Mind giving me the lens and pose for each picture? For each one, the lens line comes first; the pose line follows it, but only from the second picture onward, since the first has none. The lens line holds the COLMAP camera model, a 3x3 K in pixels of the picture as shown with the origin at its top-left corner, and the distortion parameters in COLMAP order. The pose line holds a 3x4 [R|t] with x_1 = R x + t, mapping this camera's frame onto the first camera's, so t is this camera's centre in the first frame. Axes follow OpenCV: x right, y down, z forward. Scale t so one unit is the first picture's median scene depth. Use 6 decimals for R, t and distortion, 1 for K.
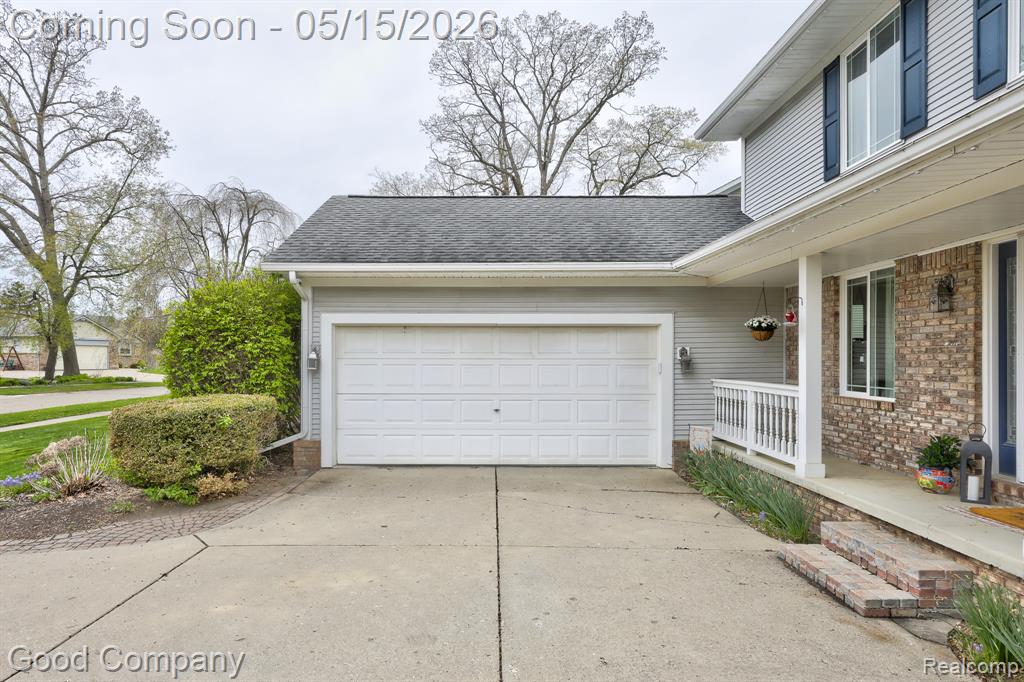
lens RADIAL K [[623.6, 0, 493.4], [0, 623.6, 358.8], [0, 0, 1]] dist [-0.000217, 0.001244]
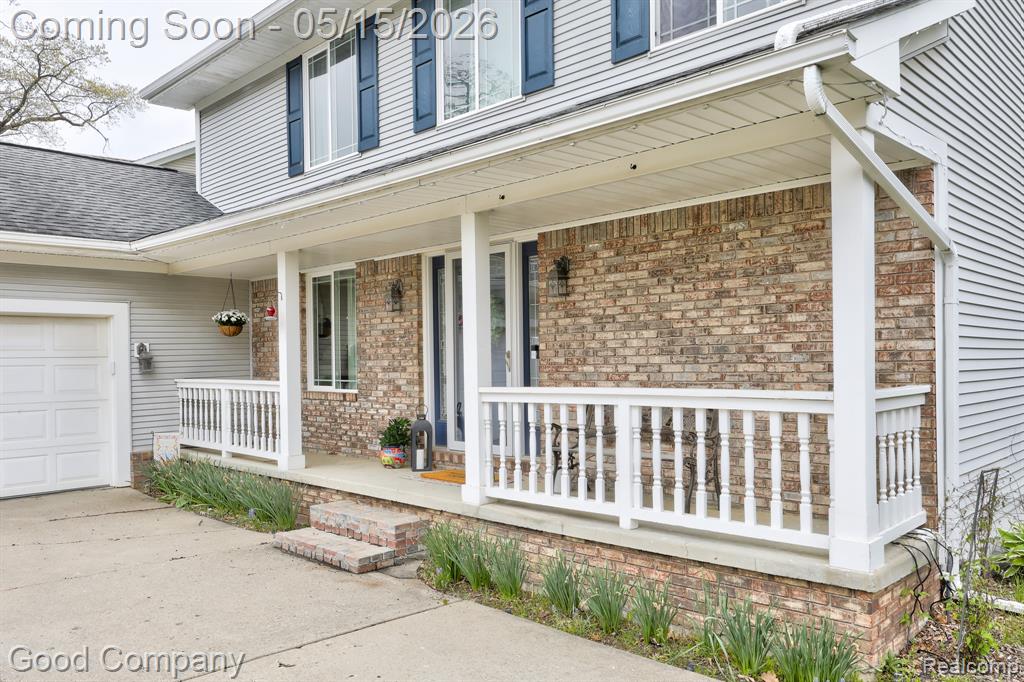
lens RADIAL K [[755.9, 0, 483.9], [0, 755.9, 366.7], [0, 0, 1]] dist [0.000915, -0.004782]
pose [[0.707415, -0.017513, 0.706581, -0.124879], [0.013836, 0.999845, 0.010930, 0.011542], [-0.706663, 0.002044, 0.707548, -0.085339]]
